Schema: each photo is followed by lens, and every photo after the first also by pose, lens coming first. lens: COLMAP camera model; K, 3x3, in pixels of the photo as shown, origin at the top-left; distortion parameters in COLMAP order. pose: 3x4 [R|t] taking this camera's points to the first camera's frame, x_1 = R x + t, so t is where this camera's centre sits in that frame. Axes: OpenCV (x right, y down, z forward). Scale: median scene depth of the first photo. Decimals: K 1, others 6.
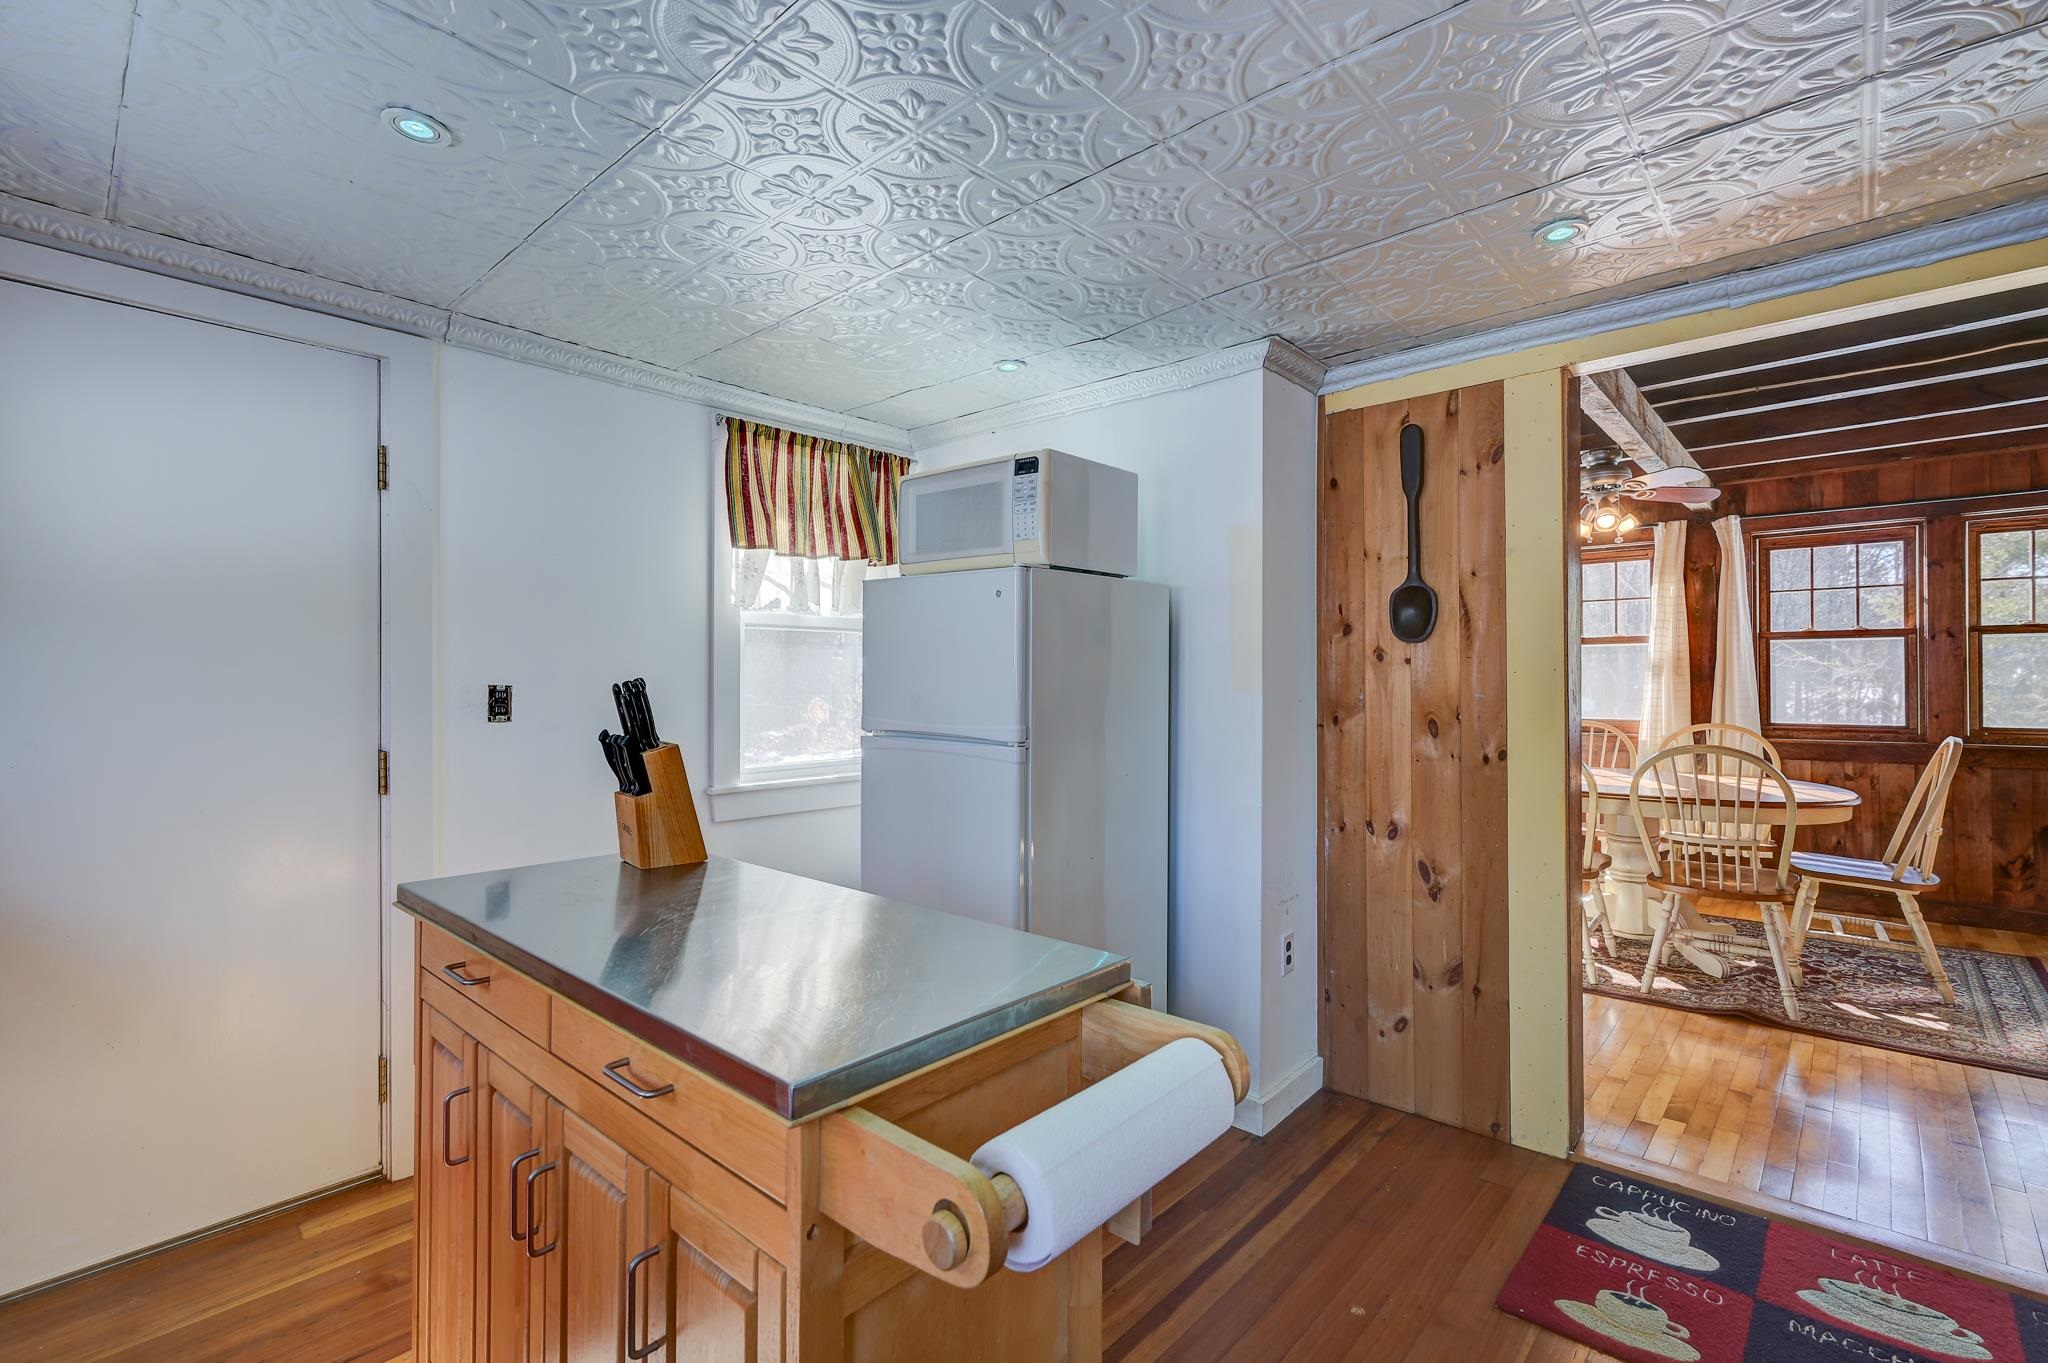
lens RADIAL K [[920.7, 0, 1028.5], [0, 920.7, 674.6], [0, 0, 1]] dist [0.000921, 0.001301]
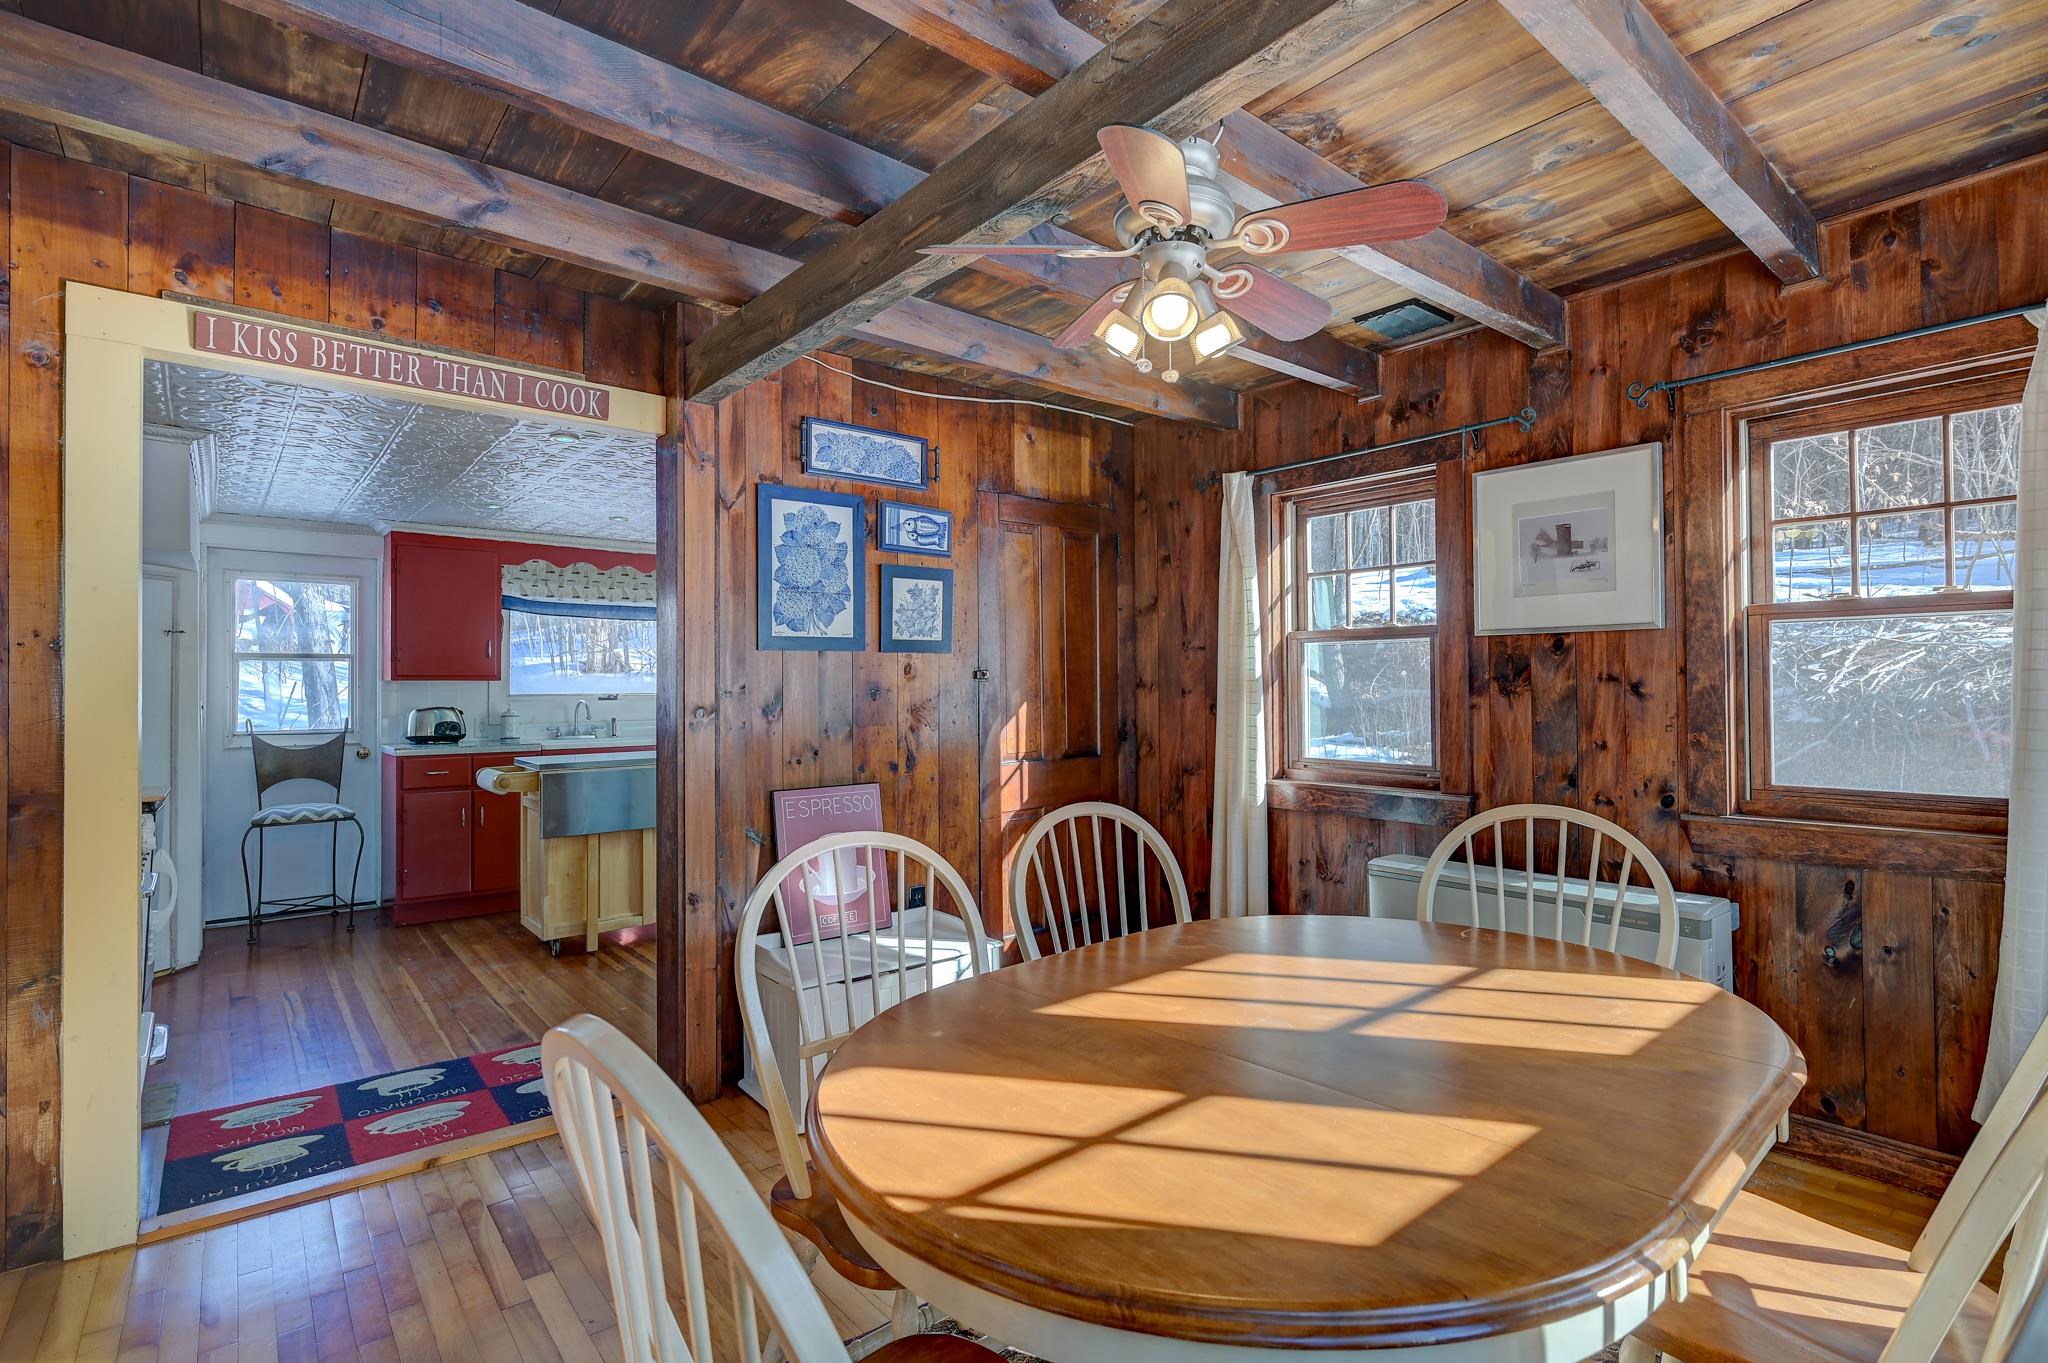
lens RADIAL K [[966.9, 0, 1030.6], [0, 966.9, 674.4], [0, 0, 1]] dist [-0.000183, 0.000340]
pose [[-0.140291, -0.006049, -0.990092, 1.641381], [0.011992, 0.999898, -0.007808, -0.006280], [0.990038, -0.012968, -0.140205, 1.542659]]
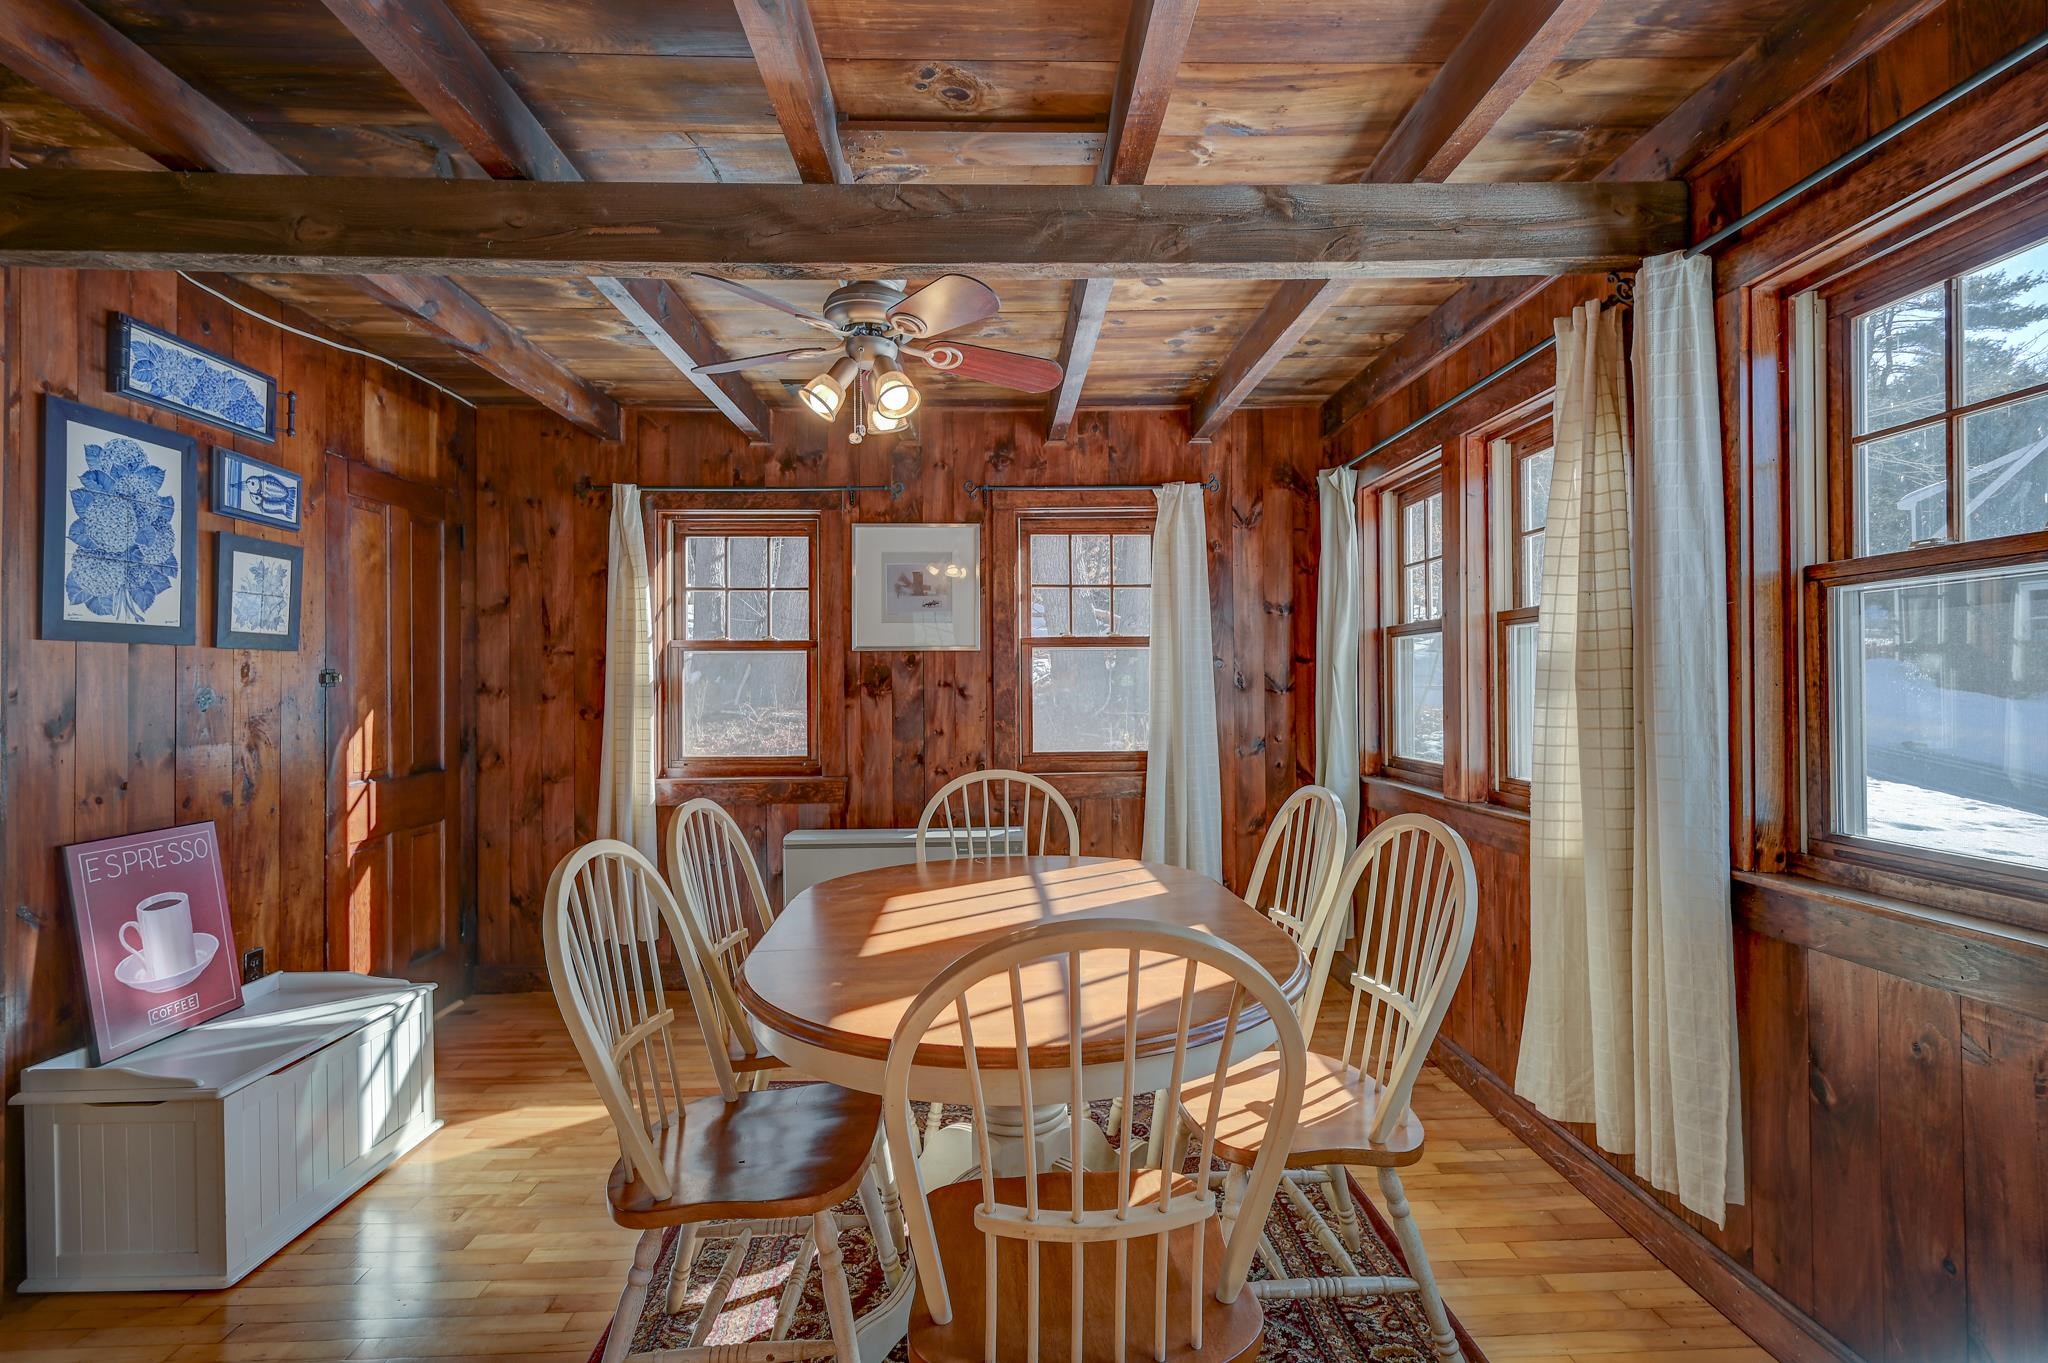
lens RADIAL K [[946.1, 0, 1032.5], [0, 946.1, 677.2], [0, 0, 1]] dist [-0.001491, 0.000107]
pose [[0.695981, -0.006934, -0.718026, 1.651039], [0.007913, 0.999967, -0.001987, -0.010314], [0.718016, -0.004299, 0.696013, 1.074993]]
